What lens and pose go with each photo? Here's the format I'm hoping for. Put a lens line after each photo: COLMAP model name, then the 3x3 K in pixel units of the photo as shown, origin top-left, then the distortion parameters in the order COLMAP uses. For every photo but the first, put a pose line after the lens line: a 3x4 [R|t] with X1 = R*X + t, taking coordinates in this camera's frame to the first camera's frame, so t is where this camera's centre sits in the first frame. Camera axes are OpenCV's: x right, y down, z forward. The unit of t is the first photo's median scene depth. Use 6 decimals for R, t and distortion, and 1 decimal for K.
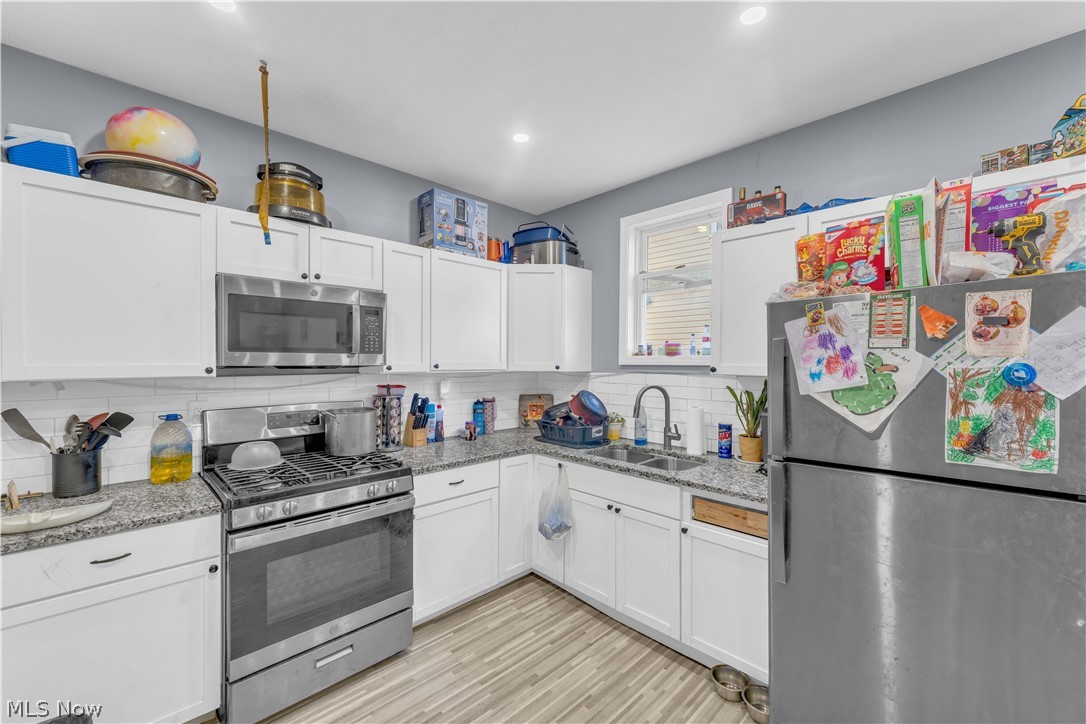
lens RADIAL K [[439.2, 0, 543.1], [0, 439.2, 363.8], [0, 0, 1]] dist [0.000100, -0.000016]
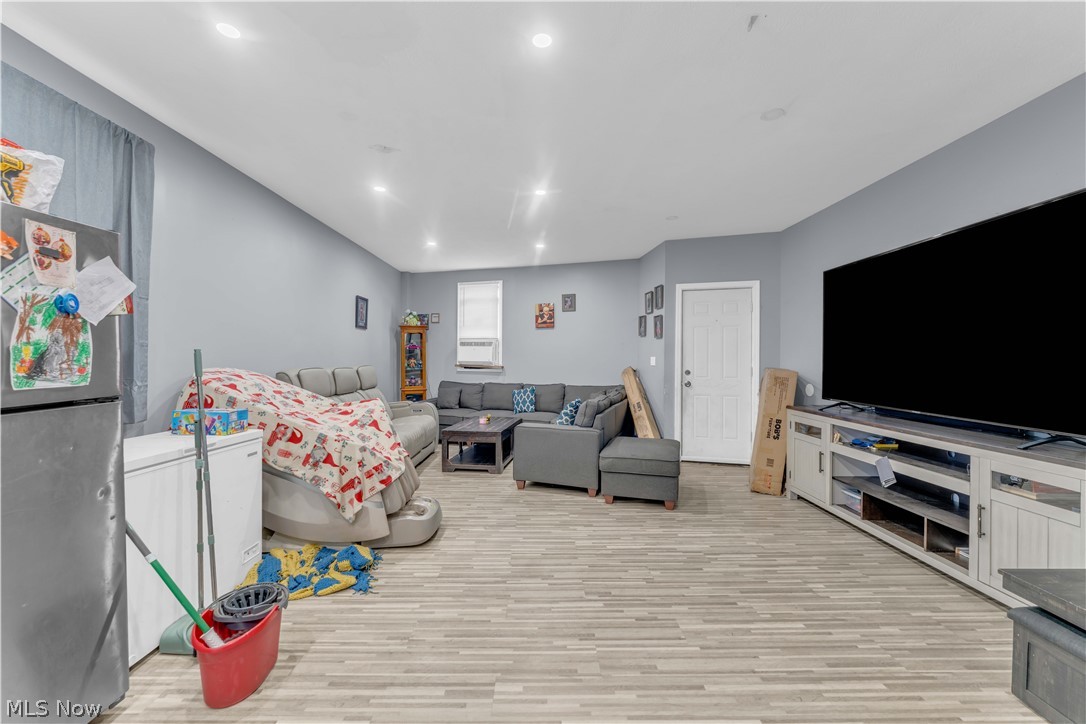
lens RADIAL K [[439.2, 0, 544.6], [0, 439.2, 361.4], [0, 0, 1]] dist [0.000100, -0.000016]
pose [[-0.721344, -0.007695, 0.692534, -0.605892], [-0.001472, 0.999953, 0.009577, 0.158673], [-0.692575, 0.005889, -0.721321, 0.936743]]
